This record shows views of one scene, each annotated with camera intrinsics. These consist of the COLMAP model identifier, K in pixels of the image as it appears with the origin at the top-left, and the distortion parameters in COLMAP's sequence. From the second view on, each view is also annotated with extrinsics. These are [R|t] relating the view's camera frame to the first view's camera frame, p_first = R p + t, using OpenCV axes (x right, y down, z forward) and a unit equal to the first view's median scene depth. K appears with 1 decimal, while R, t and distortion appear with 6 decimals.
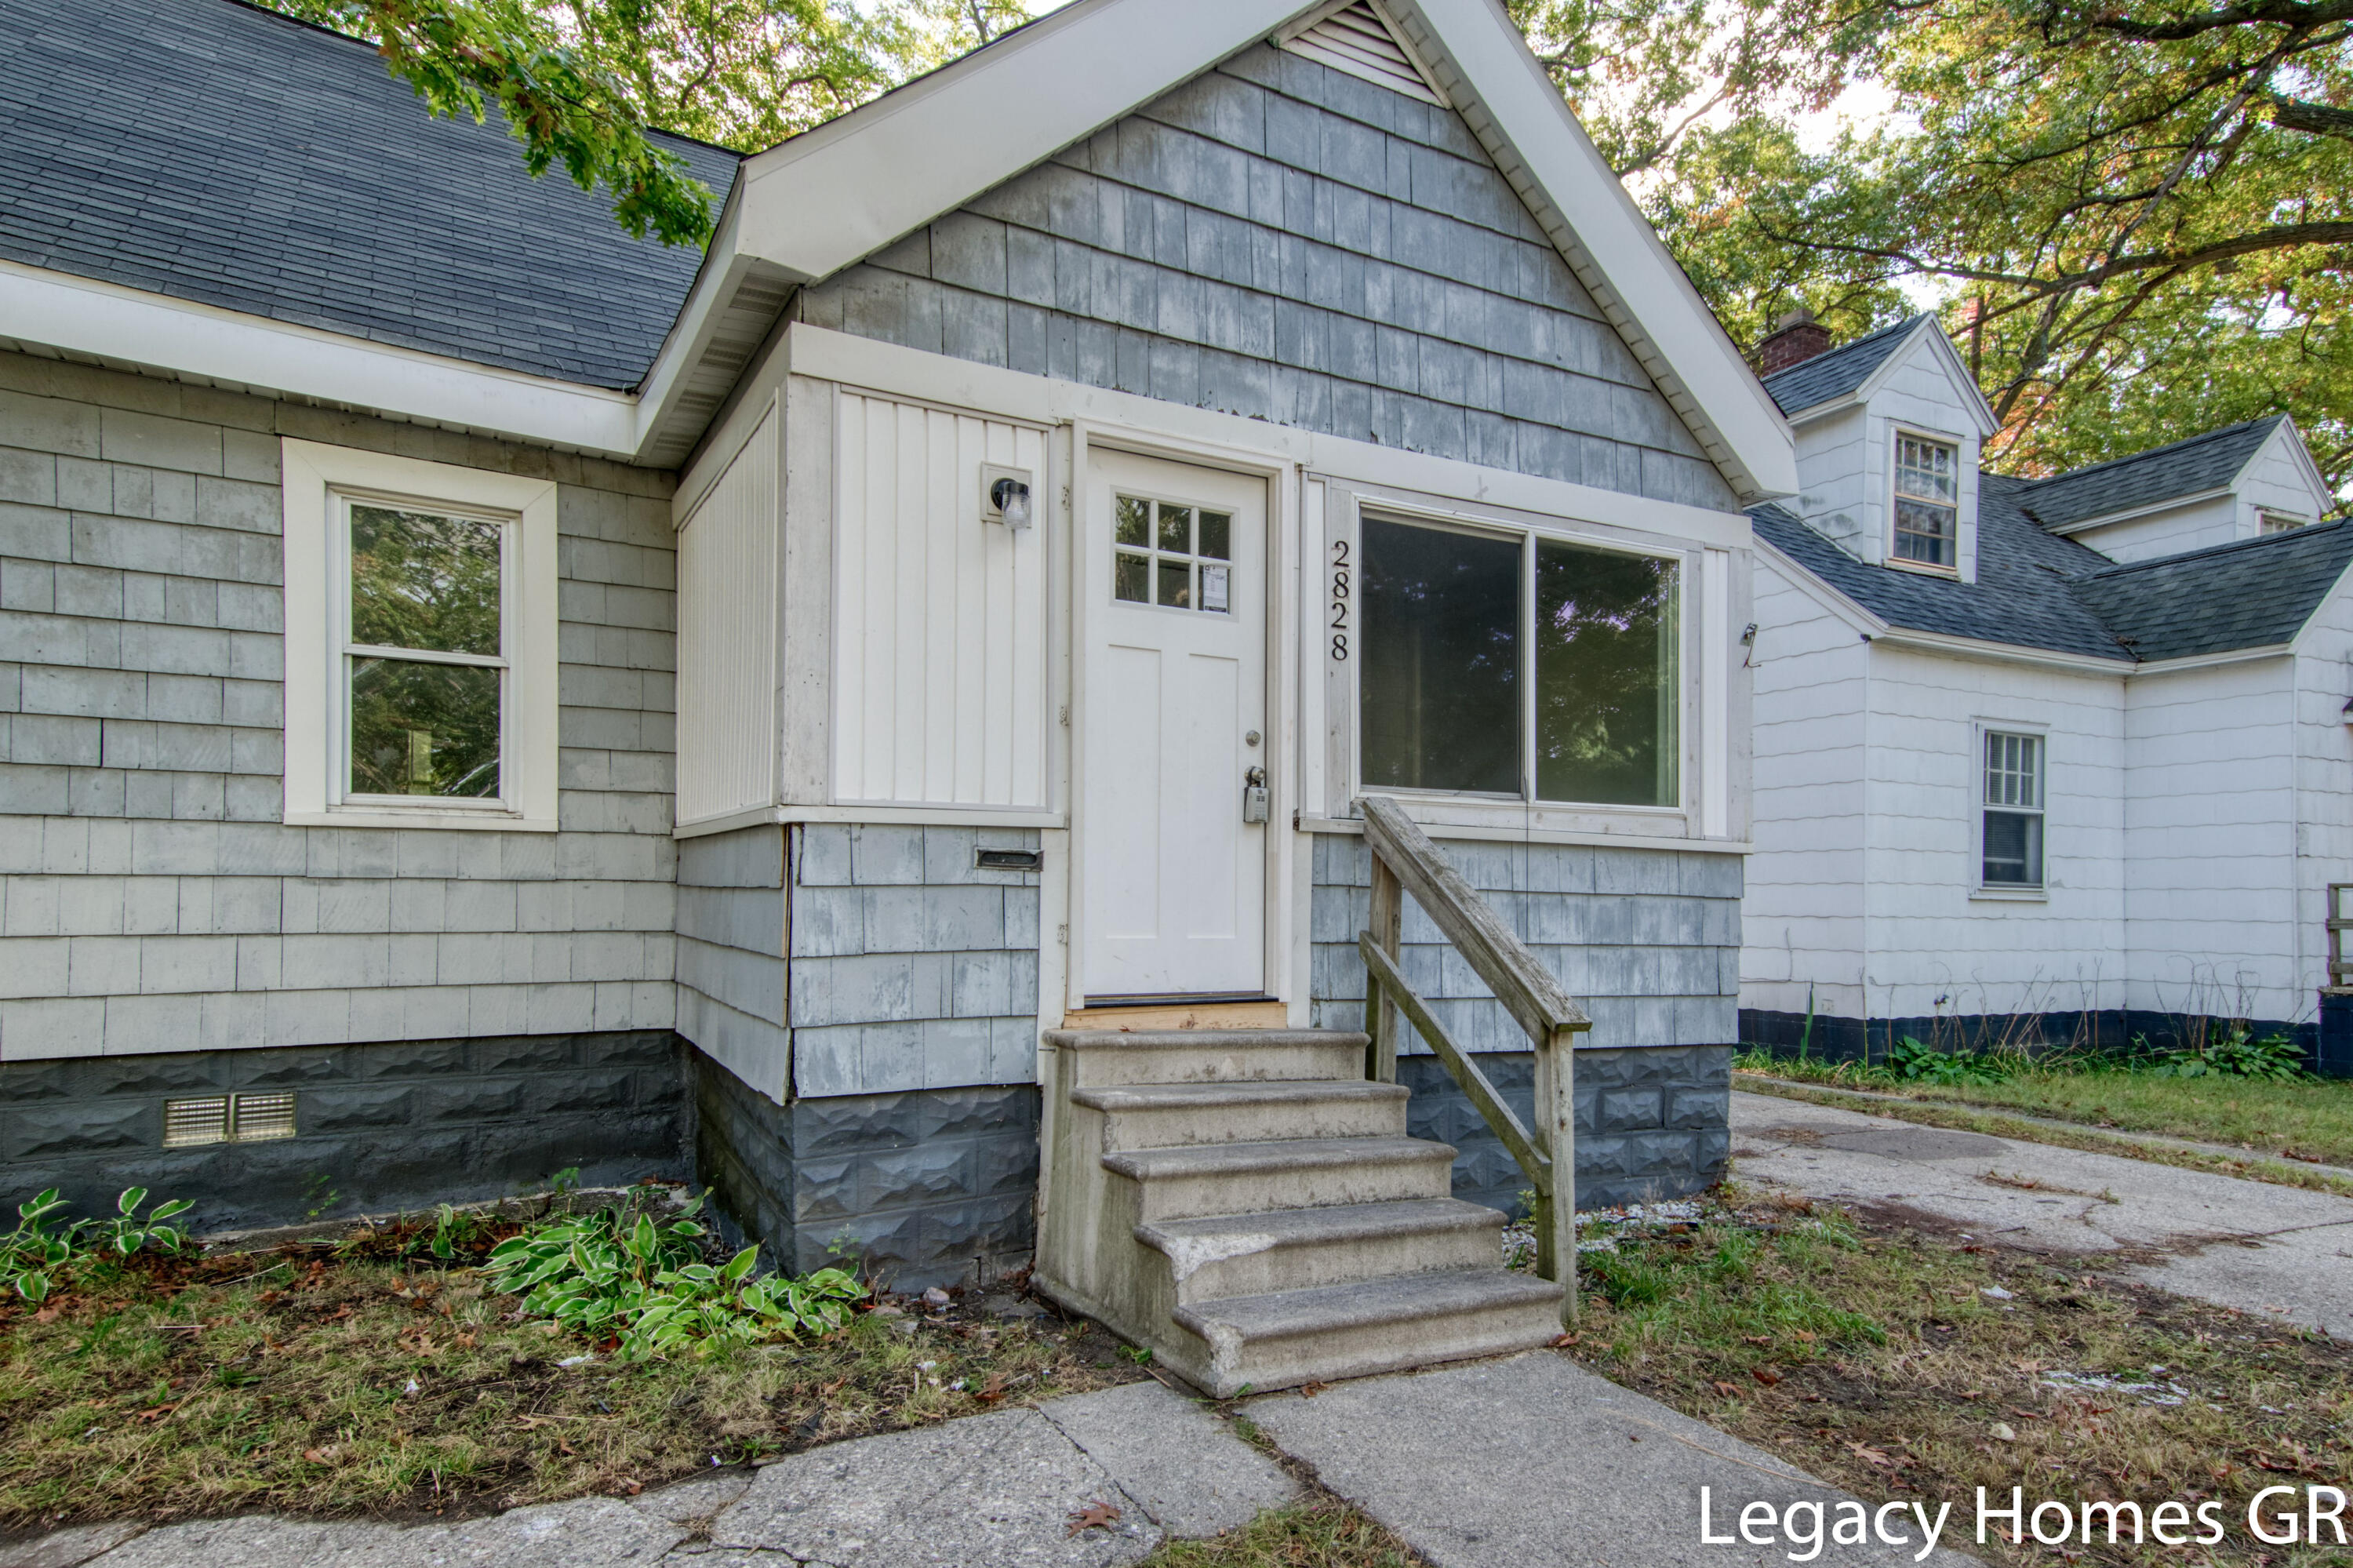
lens RADIAL K [[1441.2, 0, 1108.7], [0, 1441.2, 876.6], [0, 0, 1]] dist [0.095115, 0.003977]
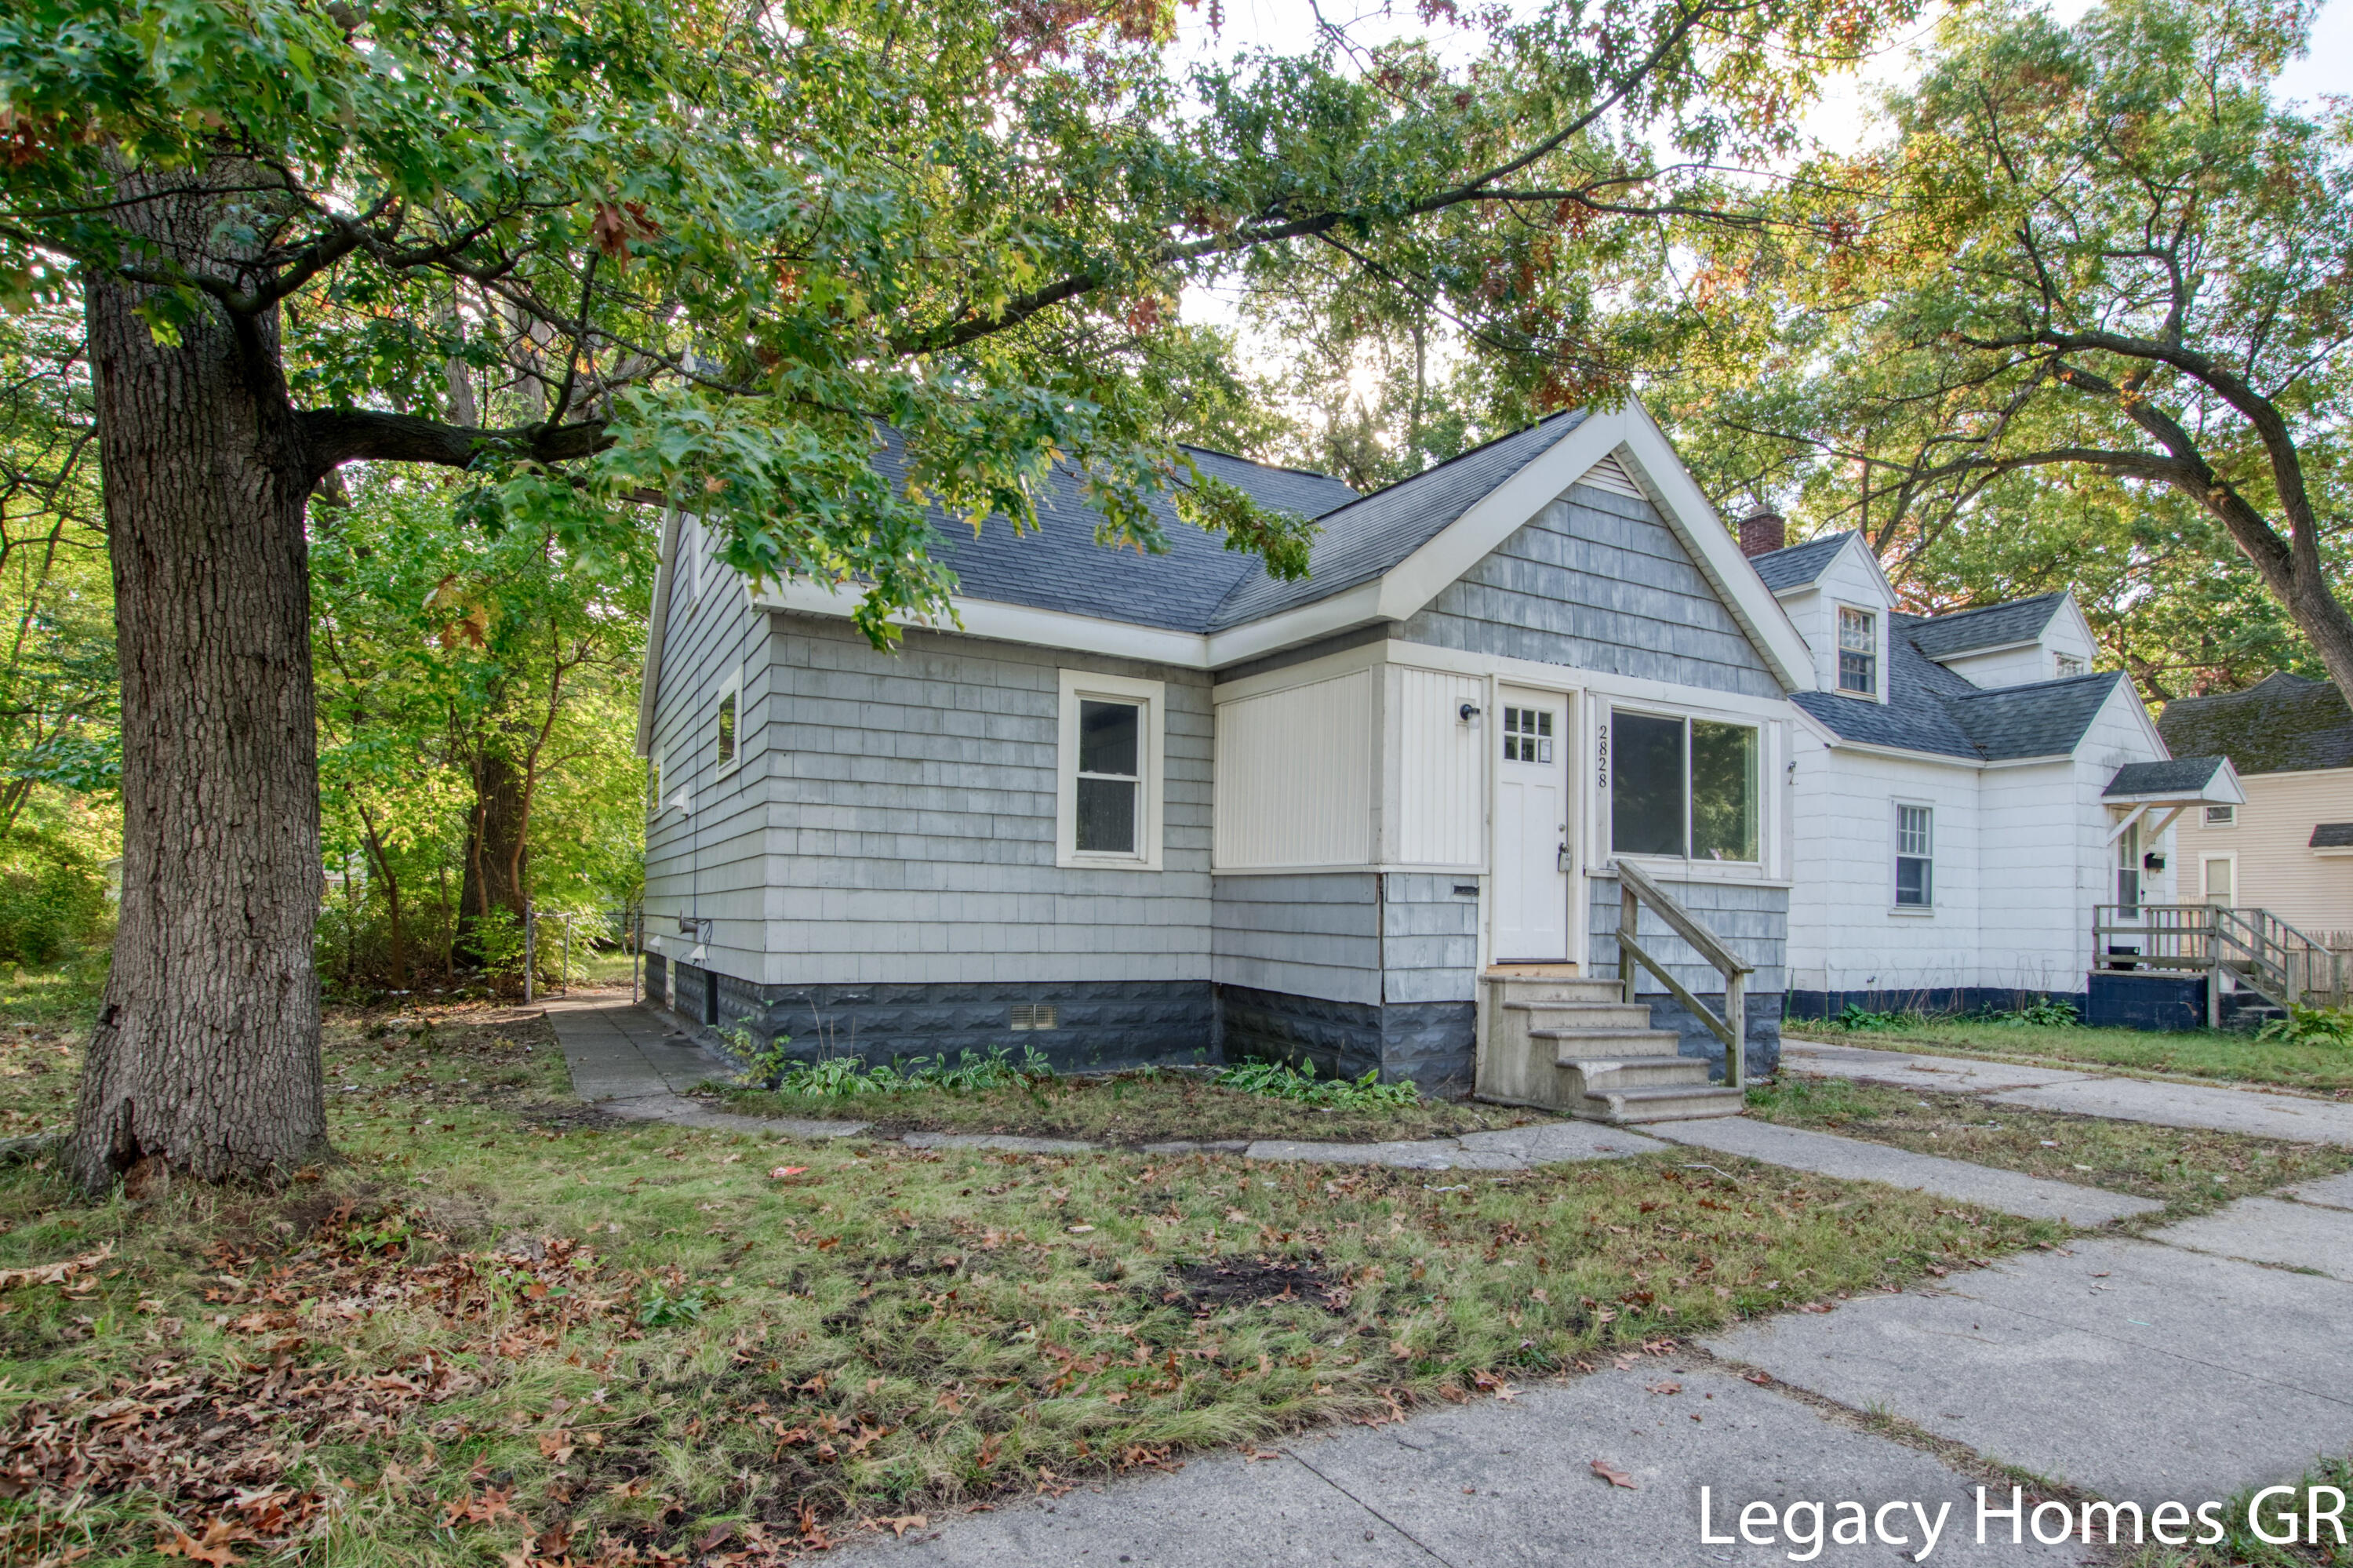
lens RADIAL K [[1256.1, 0, 1177.0], [0, 1256.1, 881.8], [0, 0, 1]] dist [-0.002037, -0.001462]
pose [[0.999600, 0.009844, 0.026519, -0.446147], [-0.009668, 0.999930, -0.006782, -0.006700], [-0.026584, 0.006523, 0.999625, -0.647546]]
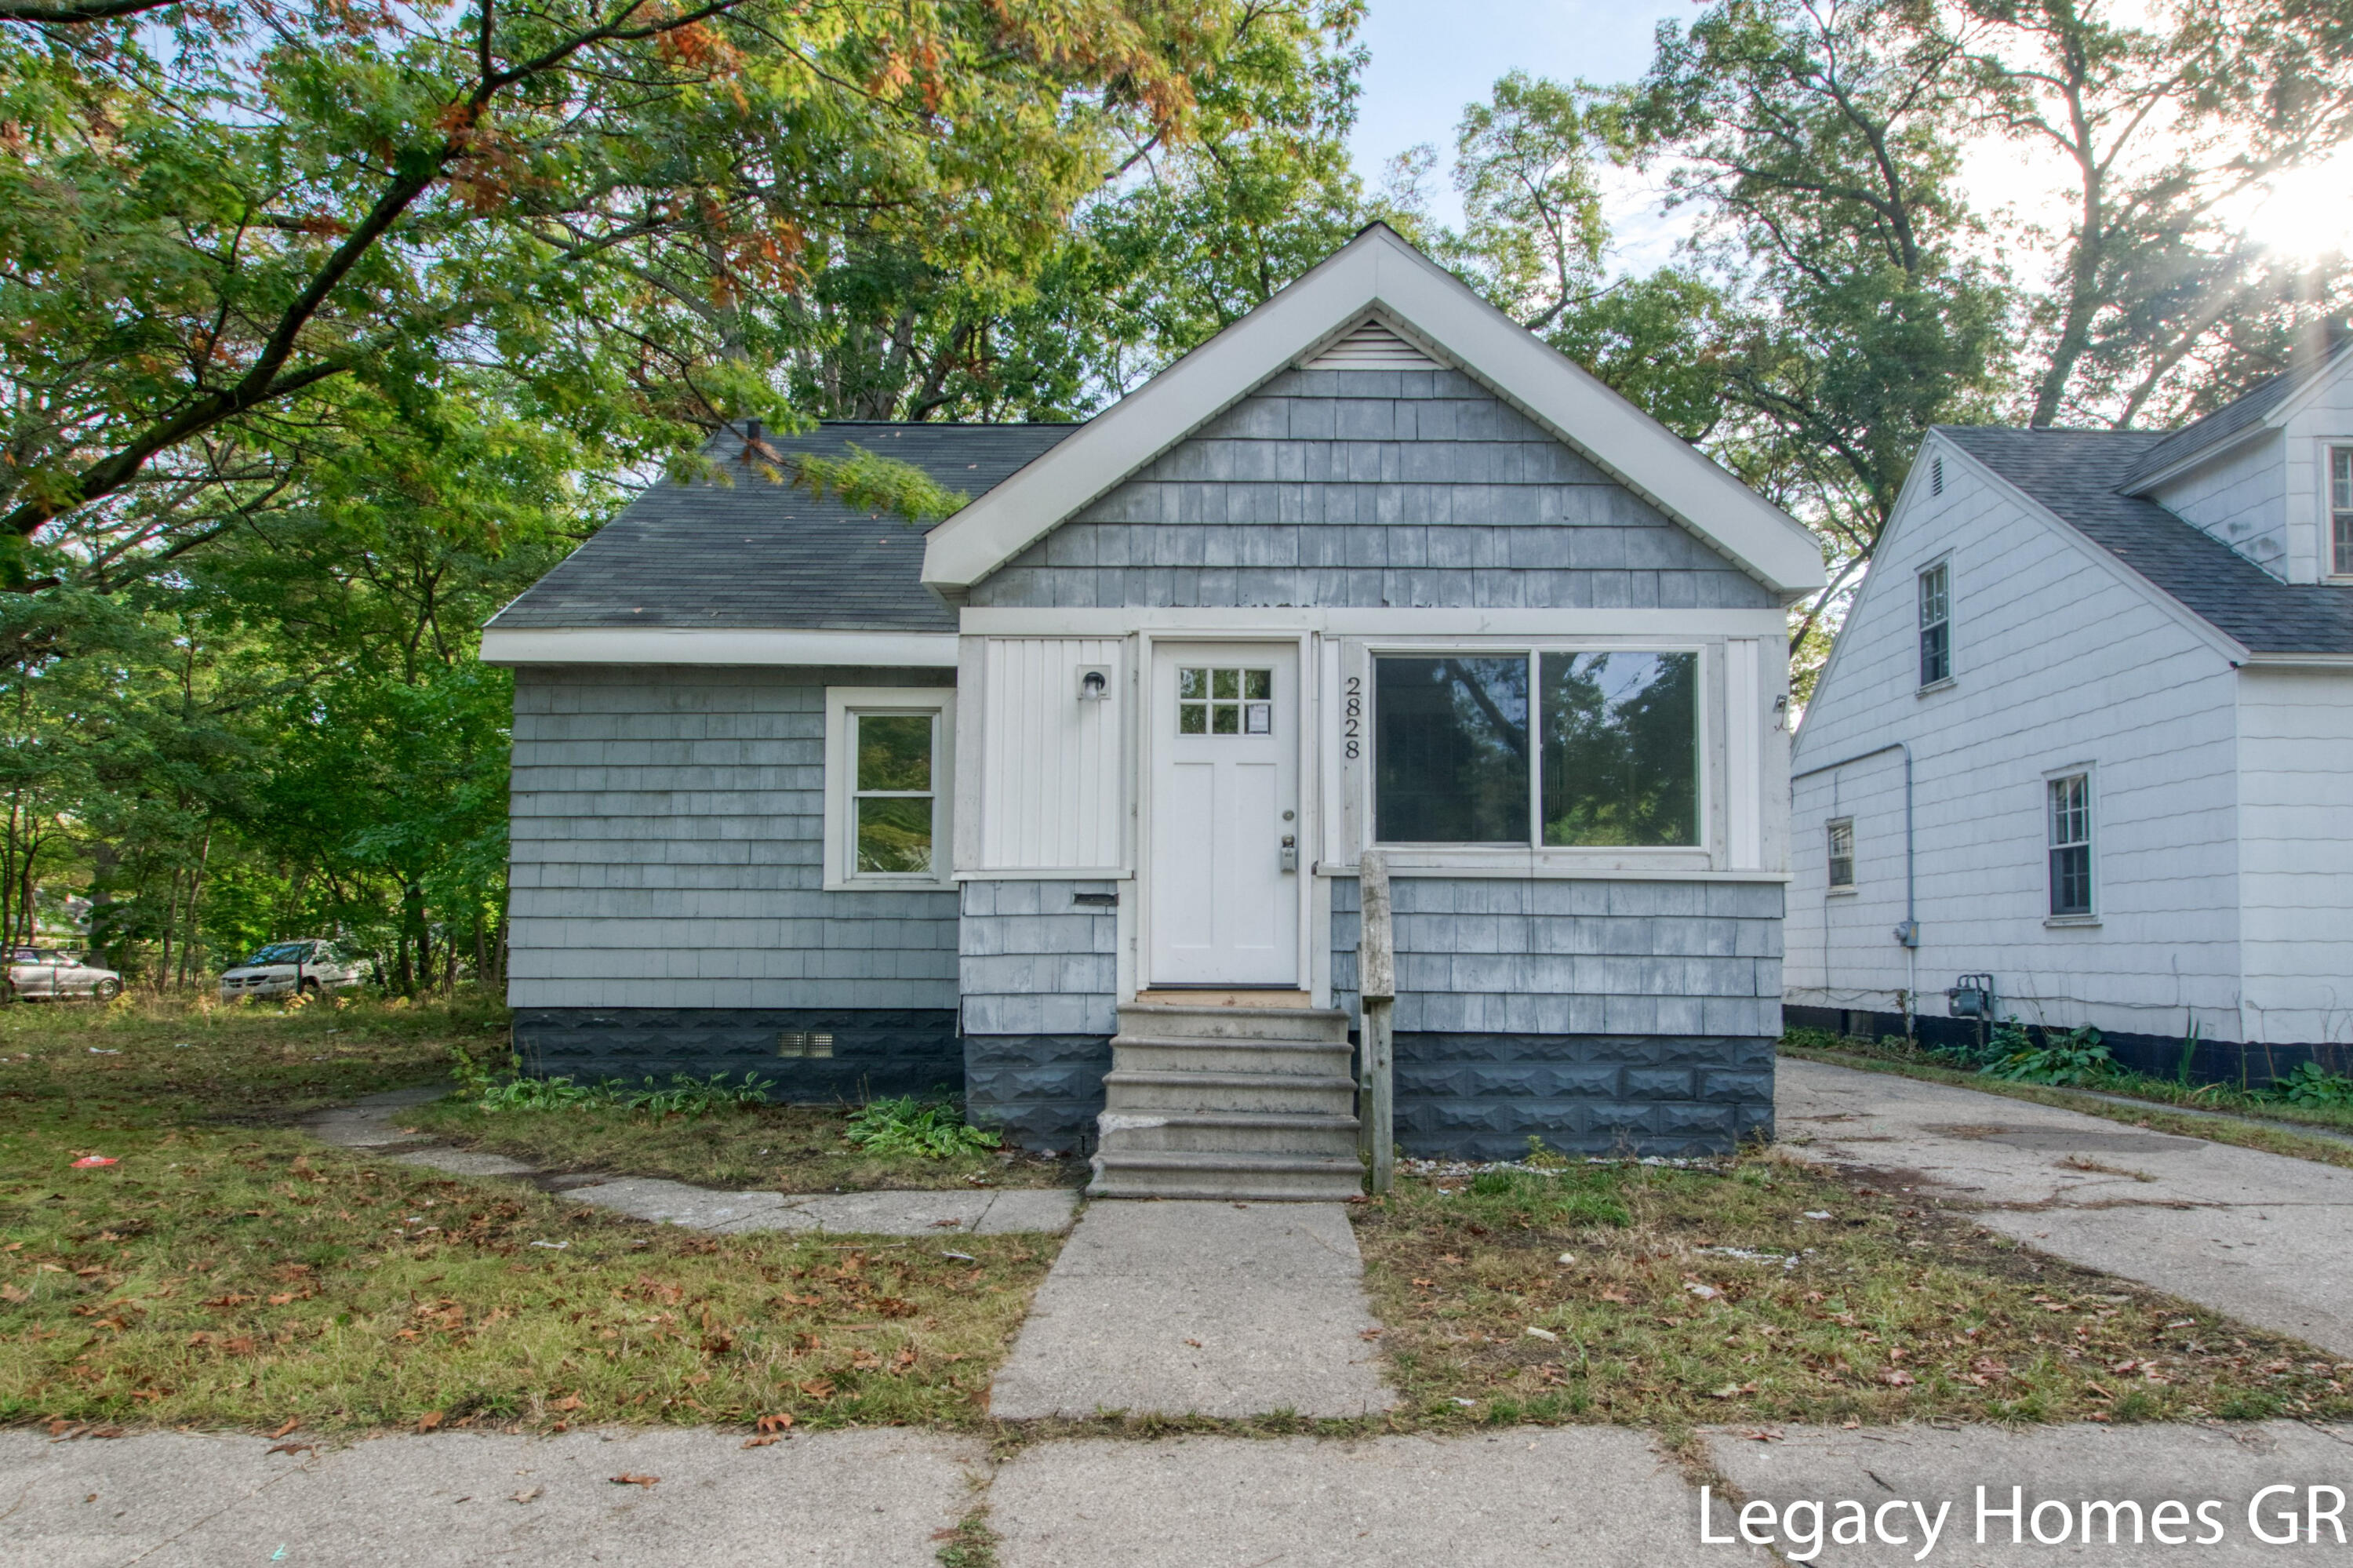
lens RADIAL K [[1244.0, 0, 1174.4], [0, 1244.0, 911.8], [0, 0, 1]] dist [0.003479, 0.000456]
pose [[0.885608, -0.020242, -0.463992, 0.575815], [0.014313, 0.999765, -0.016296, 0.023630], [0.464212, 0.007790, 0.885690, -0.195209]]
